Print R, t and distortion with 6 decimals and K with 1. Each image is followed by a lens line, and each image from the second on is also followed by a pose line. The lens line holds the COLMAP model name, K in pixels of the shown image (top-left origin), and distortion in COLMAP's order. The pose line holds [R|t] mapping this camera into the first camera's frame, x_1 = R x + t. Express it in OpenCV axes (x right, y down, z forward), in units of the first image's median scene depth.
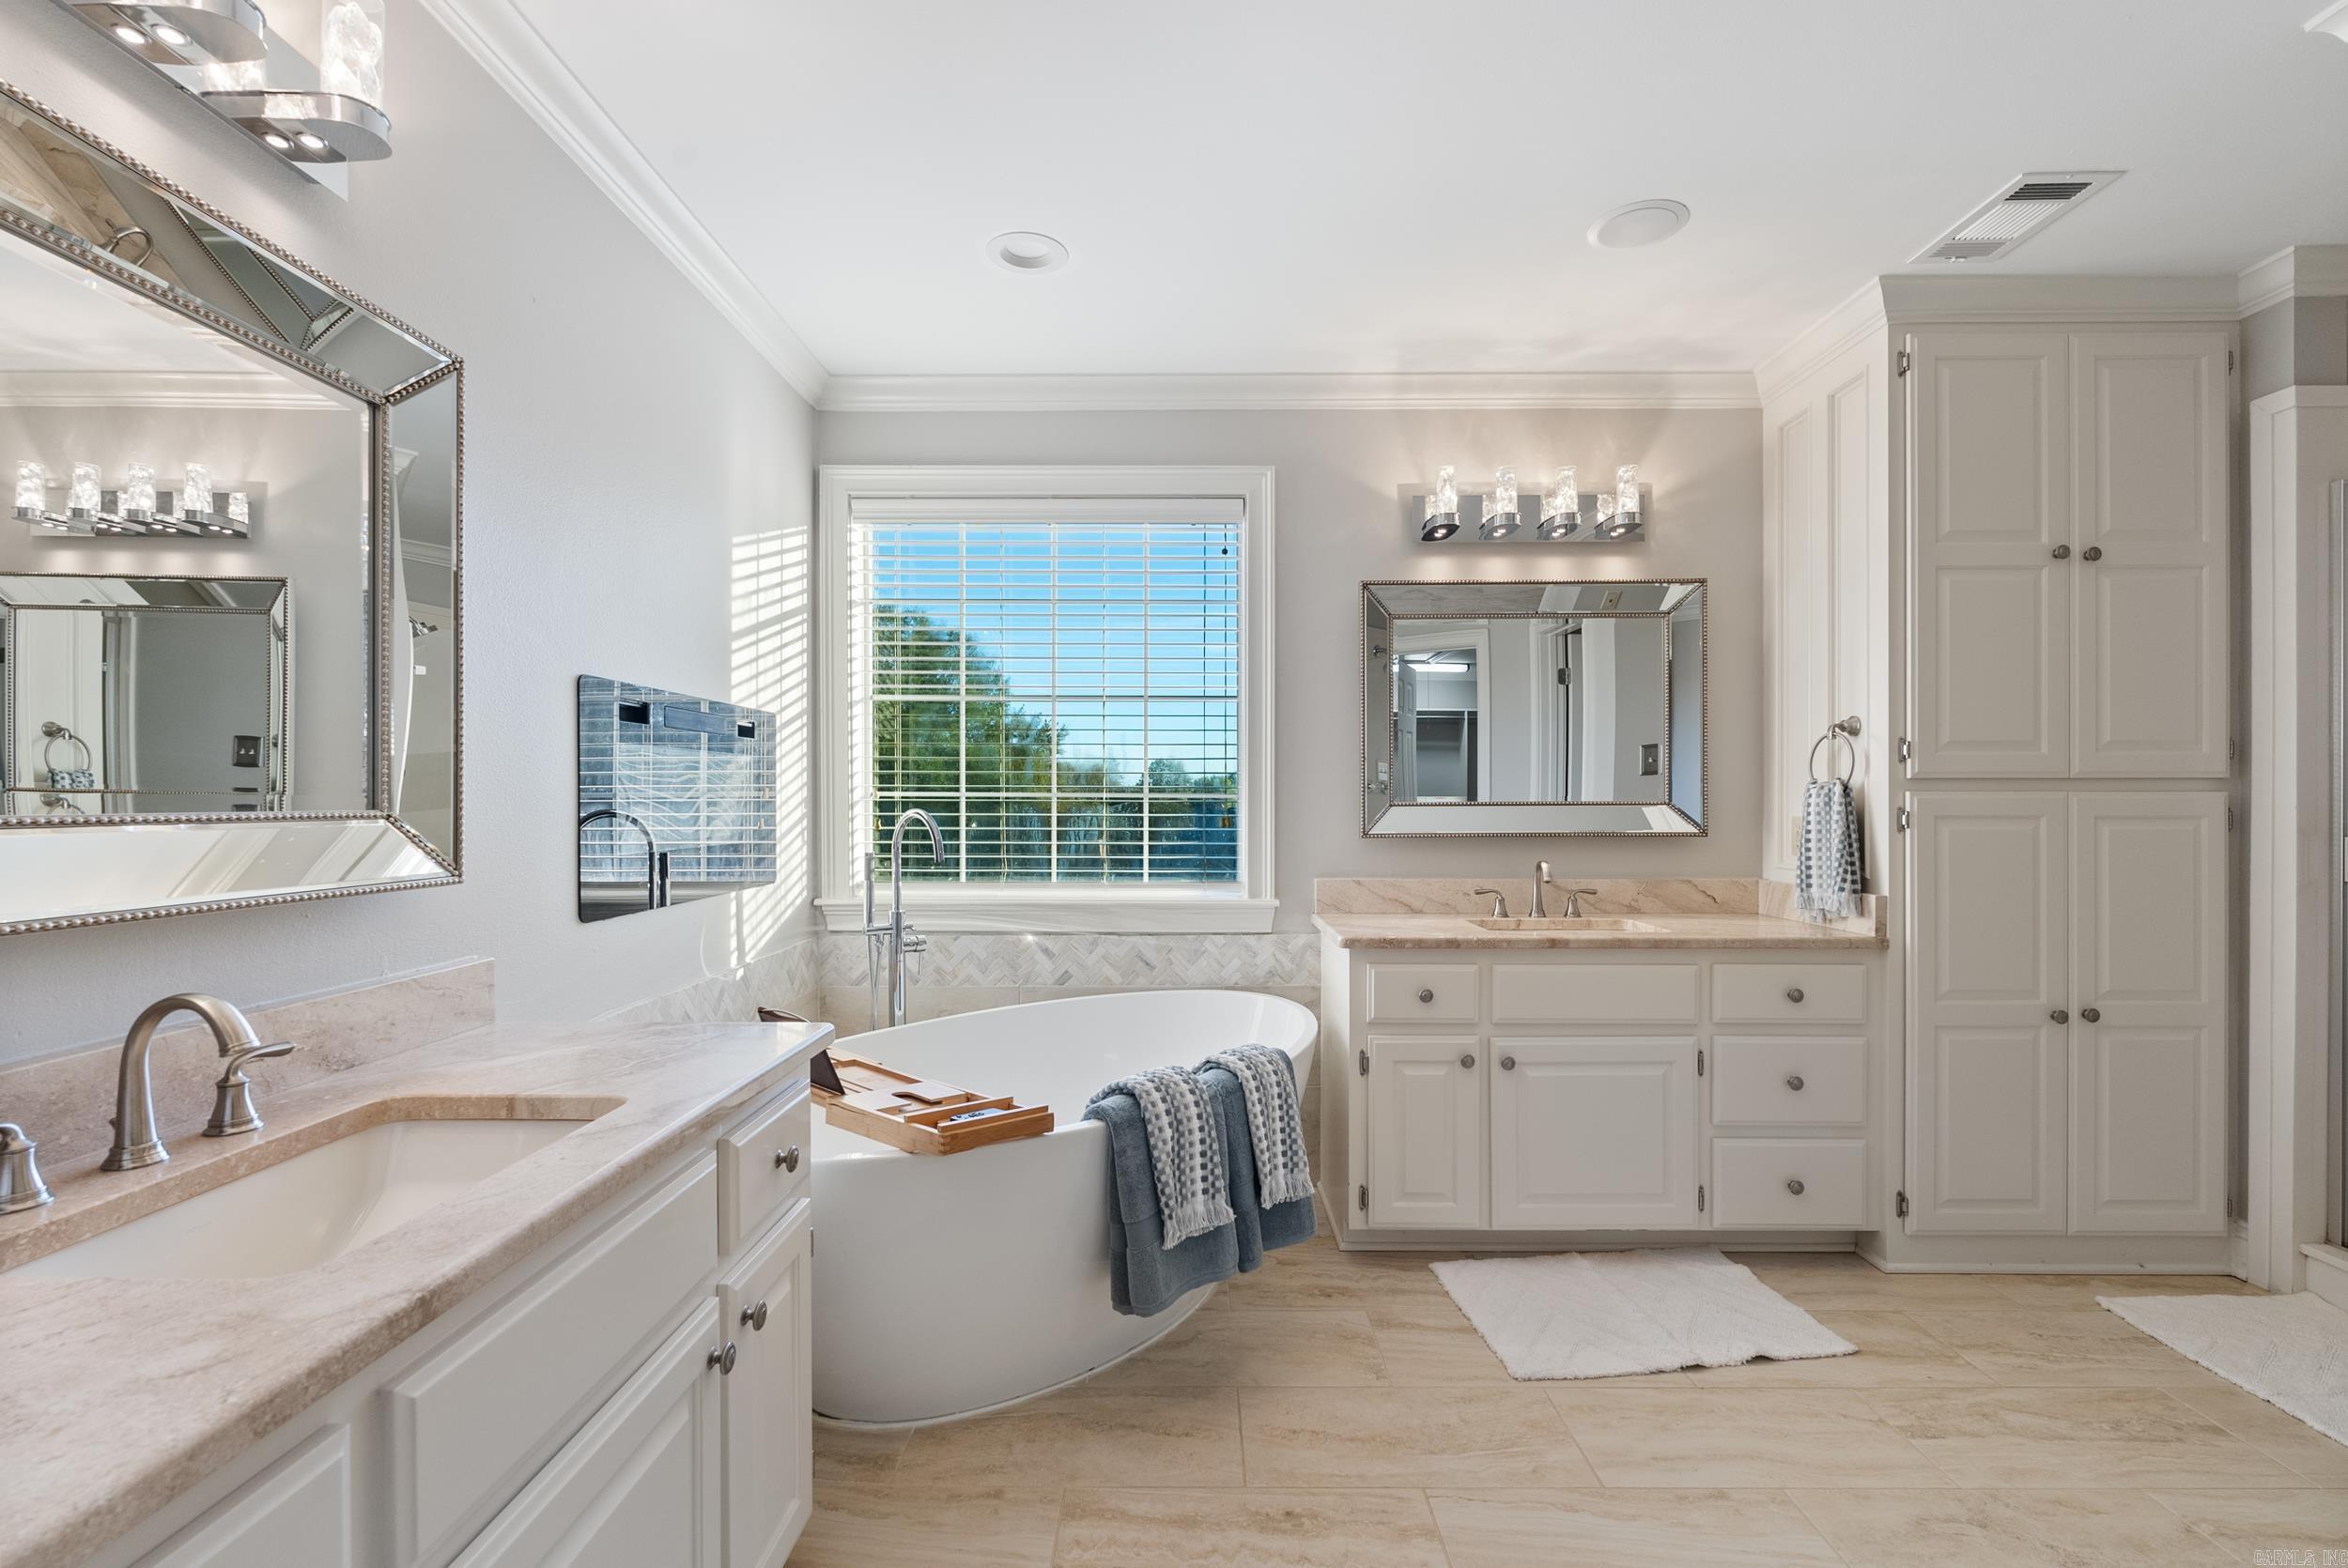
lens RADIAL K [[1063.2, 0, 1176.6], [0, 1063.2, 798.1], [0, 0, 1]] dist [-0.004156, 0.000439]
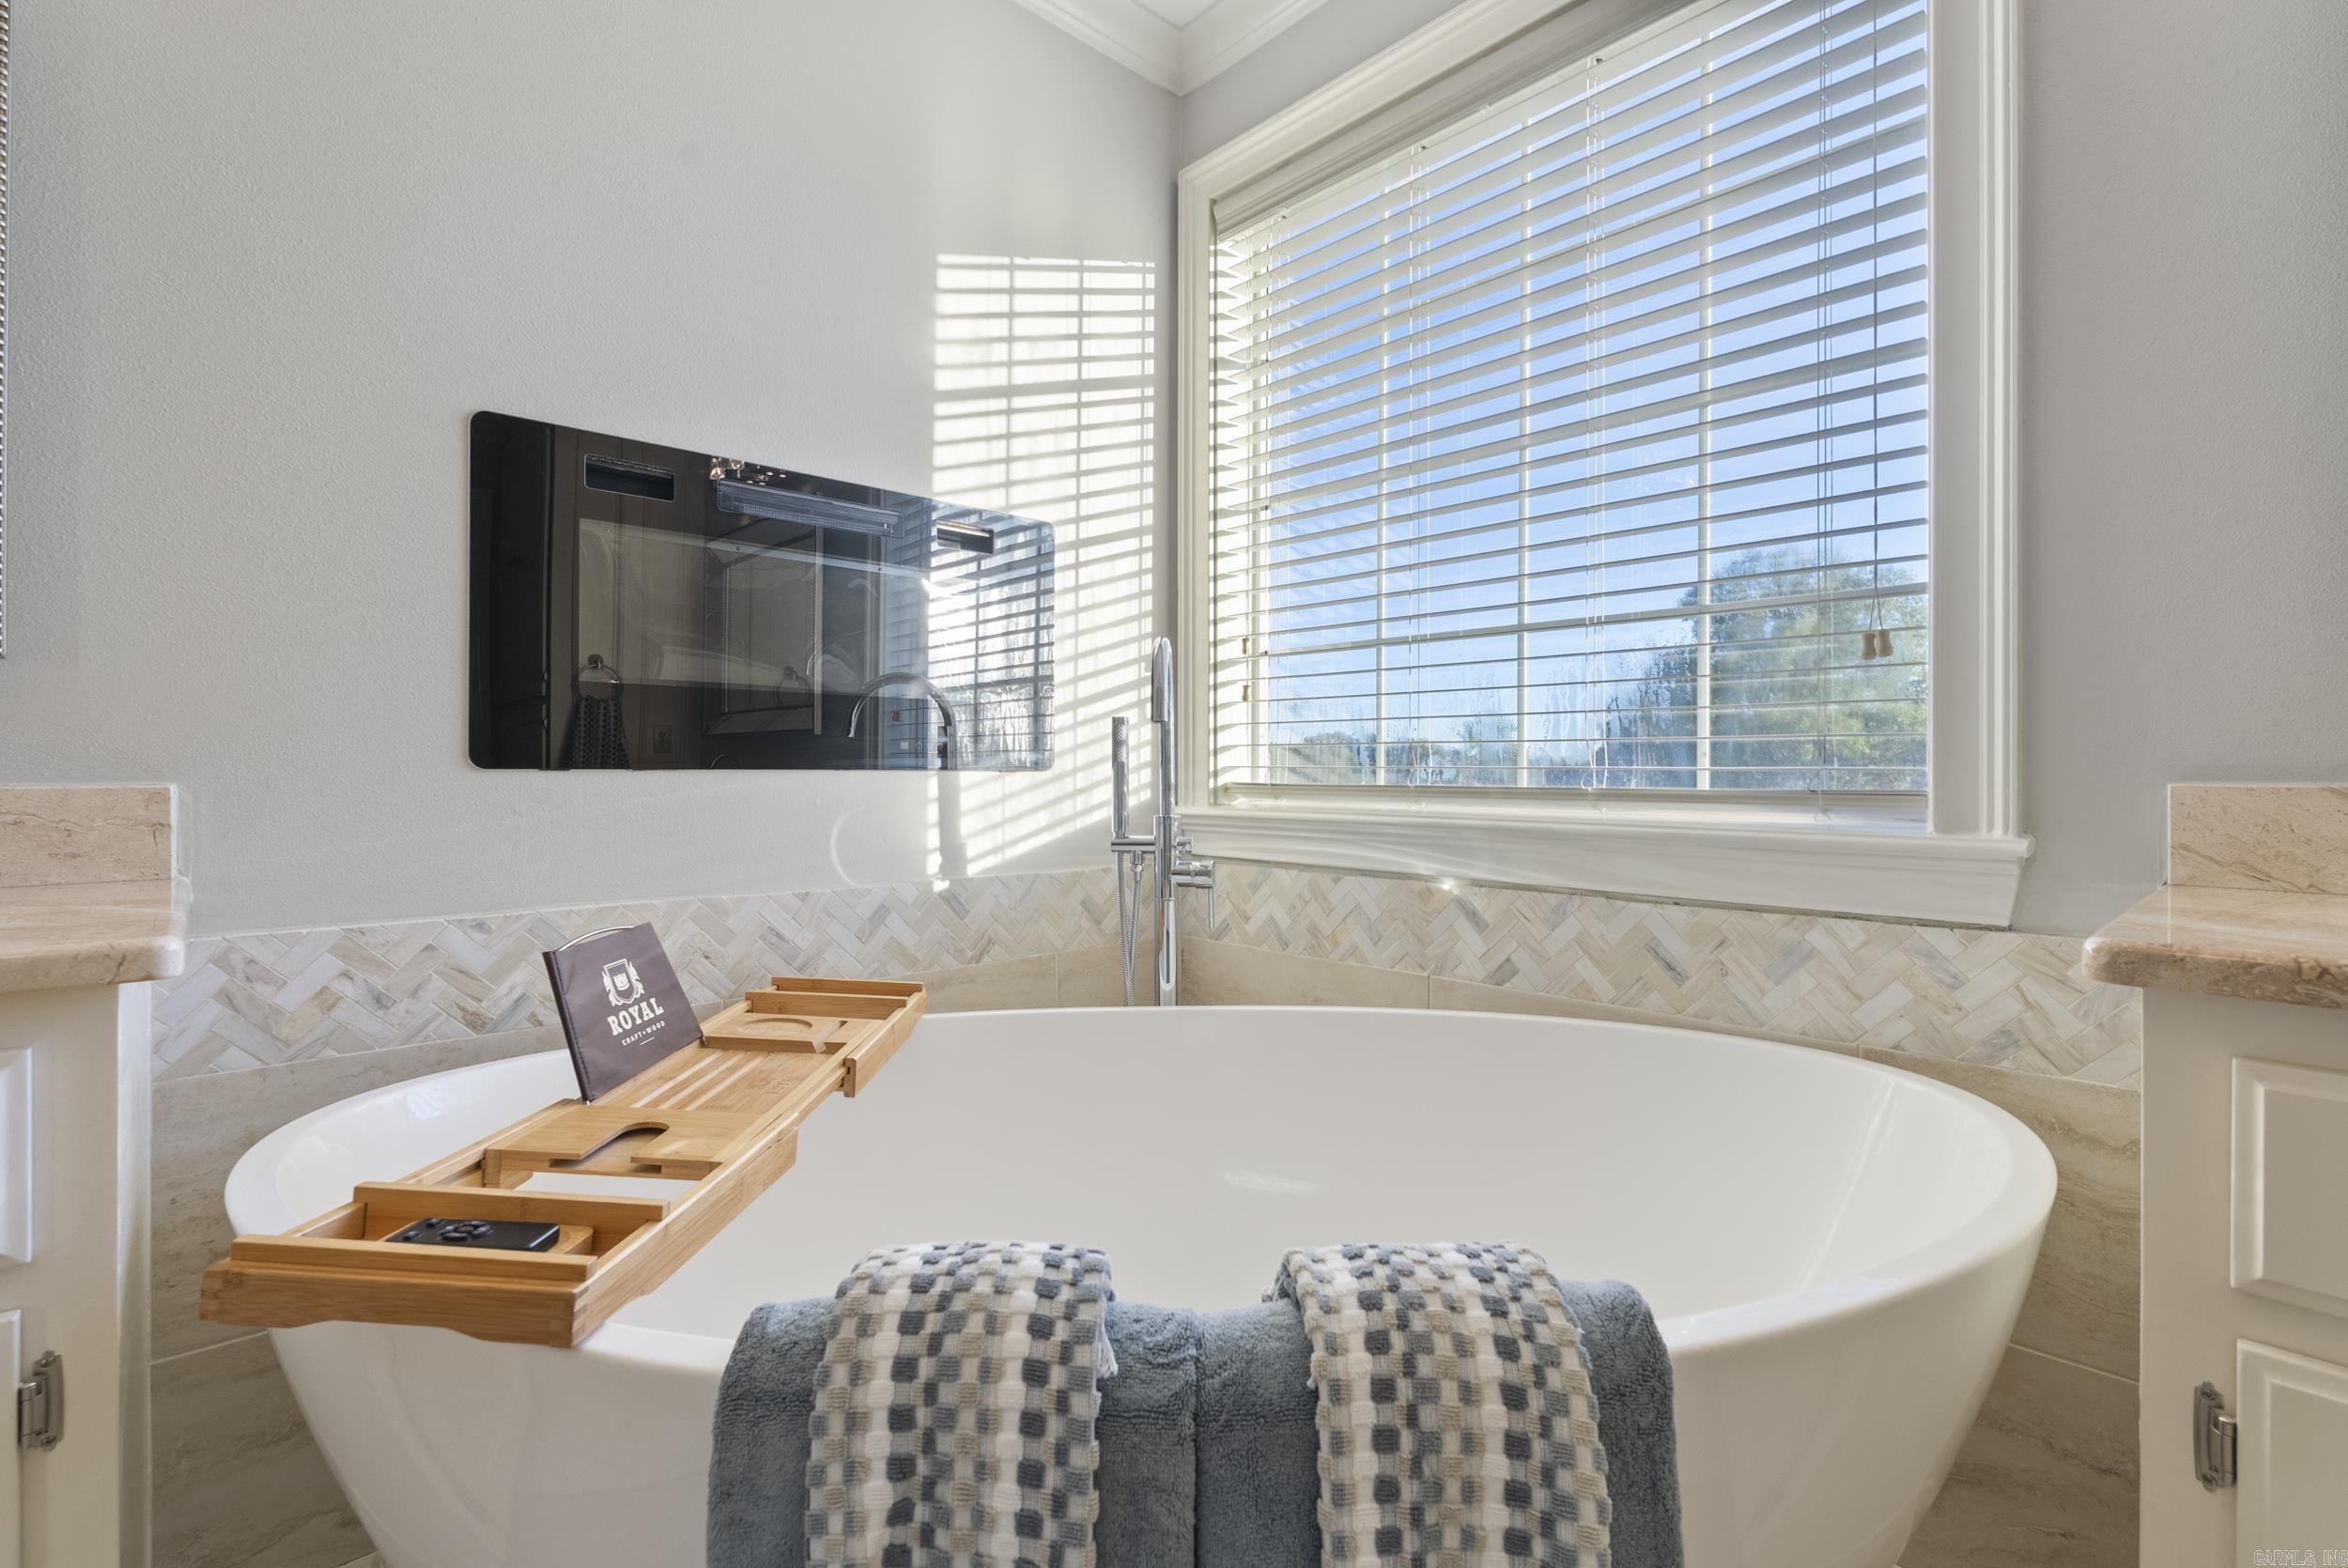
lens RADIAL K [[1063.2, 0, 1170.6], [0, 1063.2, 776.4], [0, 0, 1]] dist [-0.004156, 0.000439]
pose [[0.688985, 0.006819, -0.724743, 0.155334], [-0.007607, 0.999969, 0.002177, 0.075128], [0.724735, 0.004013, 0.689016, 0.532070]]
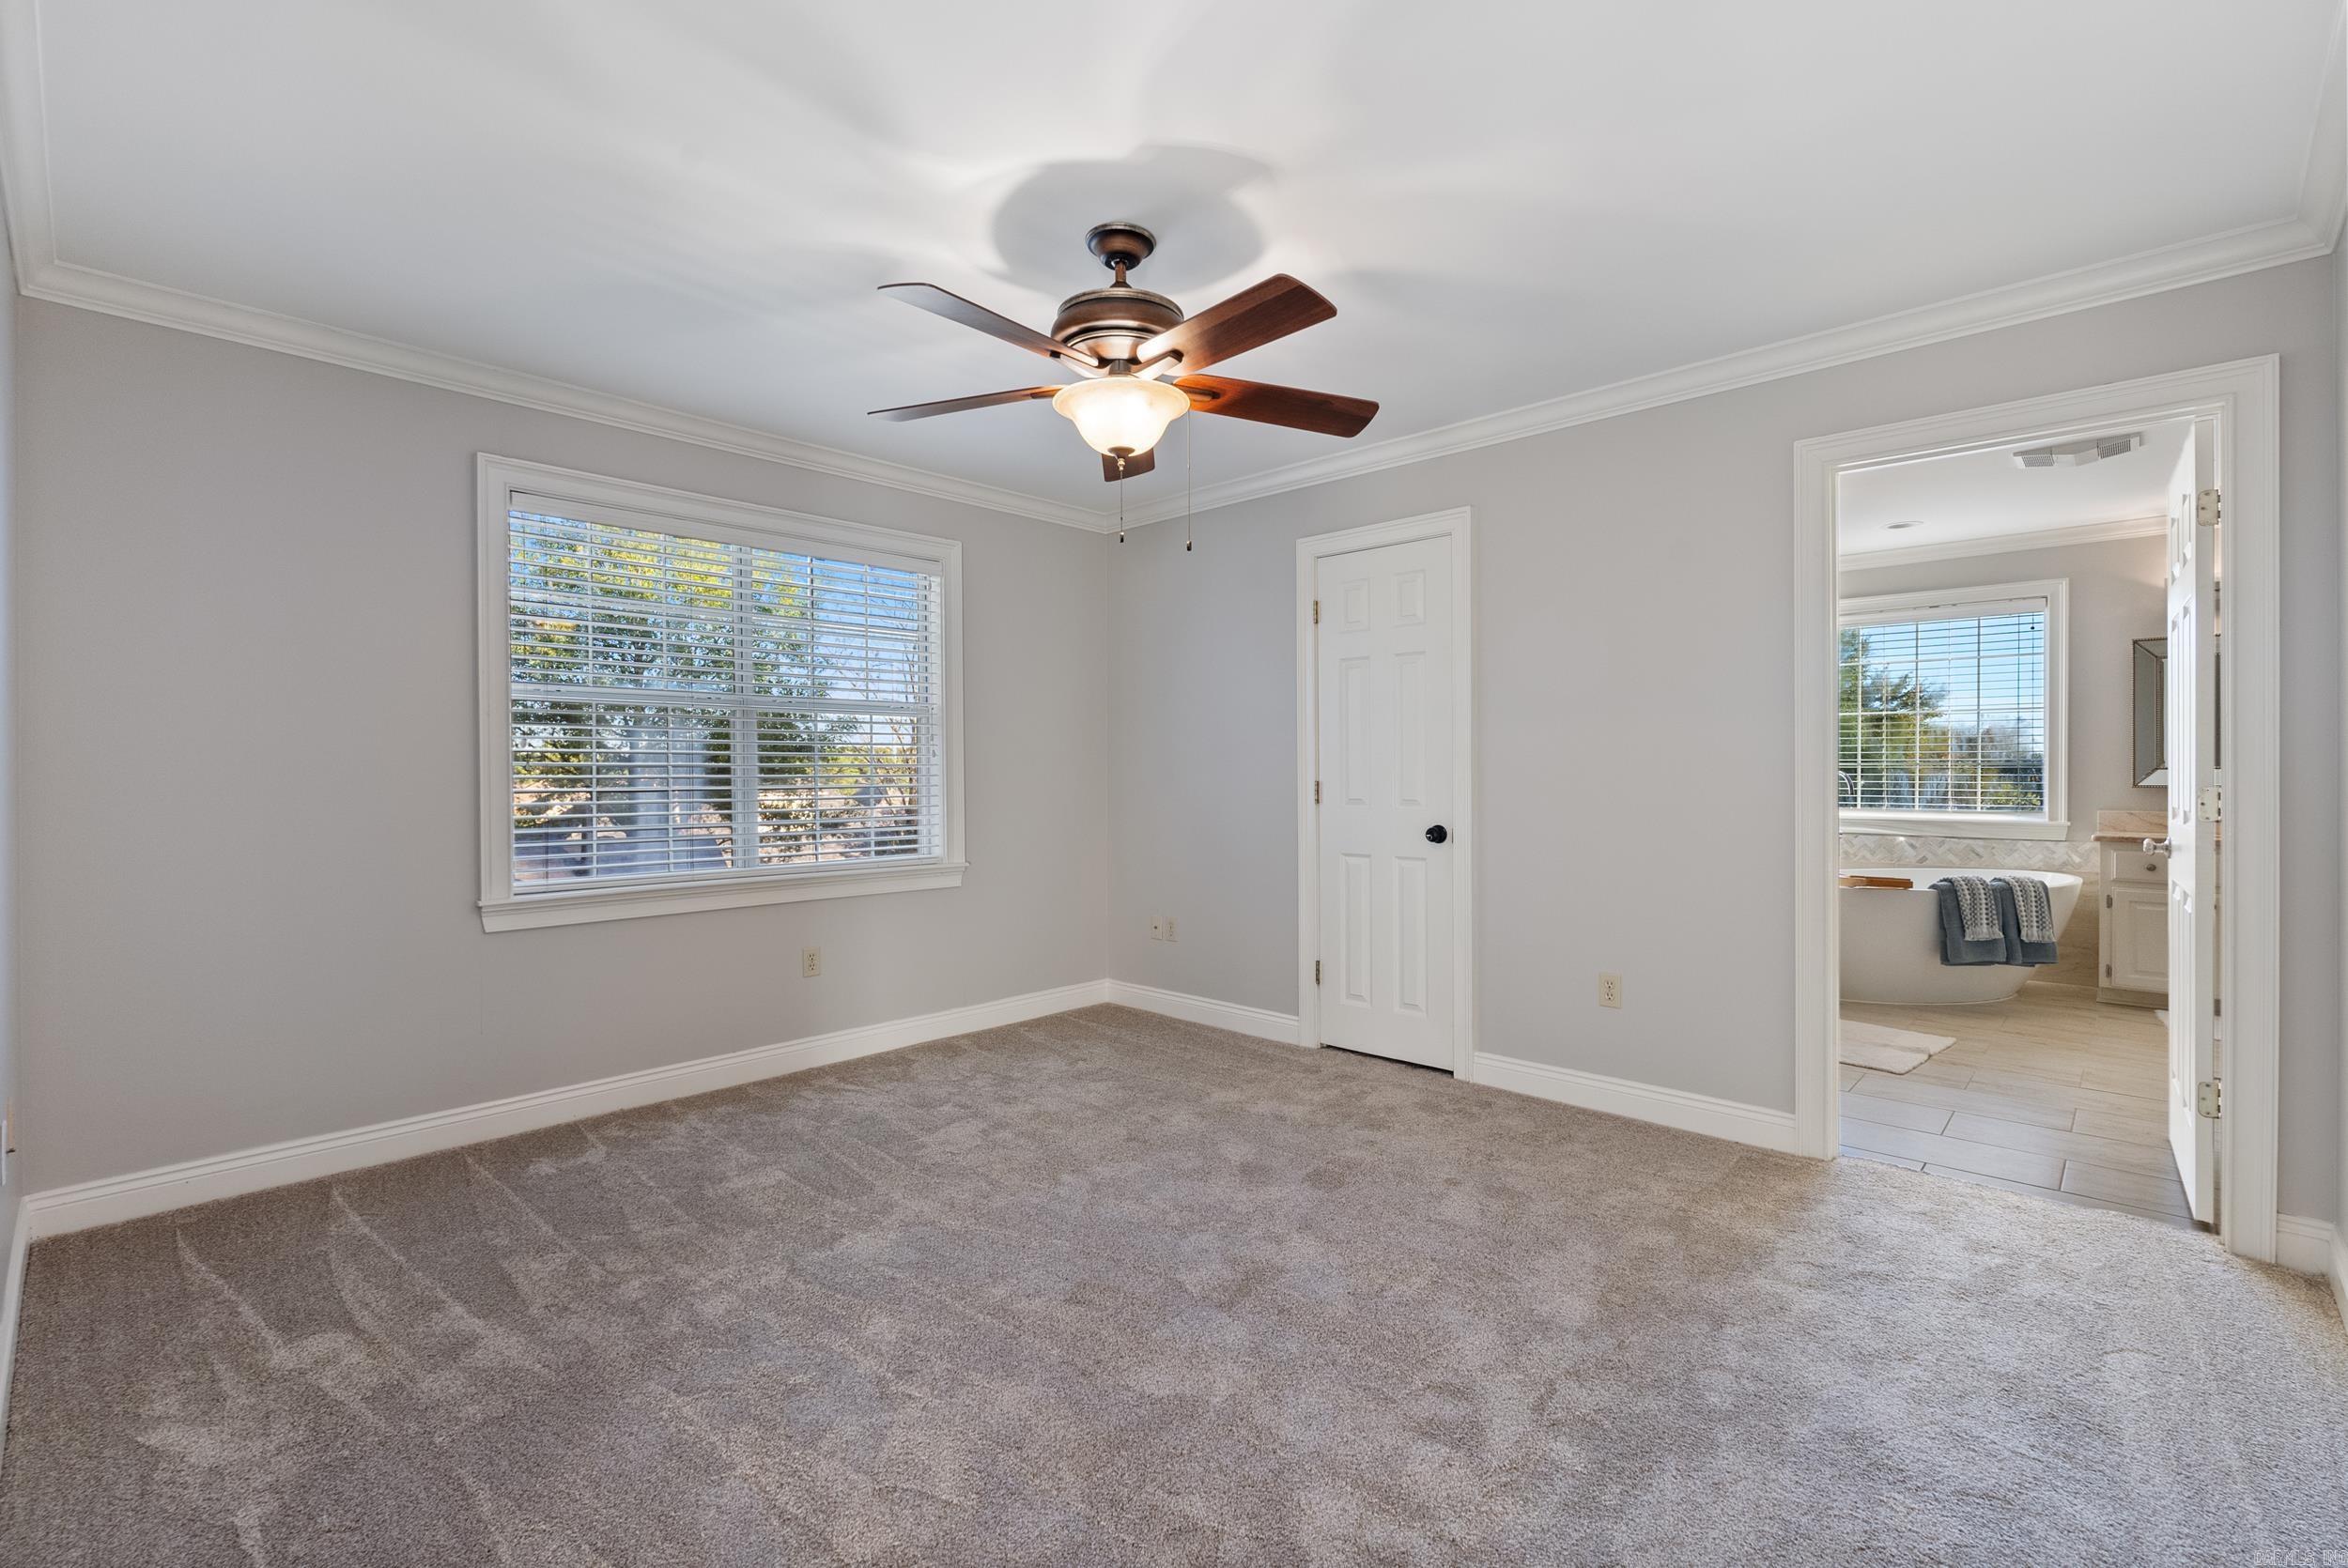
lens RADIAL K [[1063.2, 0, 1160.4], [0, 1063.2, 782.9], [0, 0, 1]] dist [-0.004156, 0.000439]
pose [[0.737939, 0.005823, -0.674842, 0.169076], [0.005574, 0.999876, 0.014722, -0.004540], [0.674844, -0.014625, 0.737815, -1.329479]]
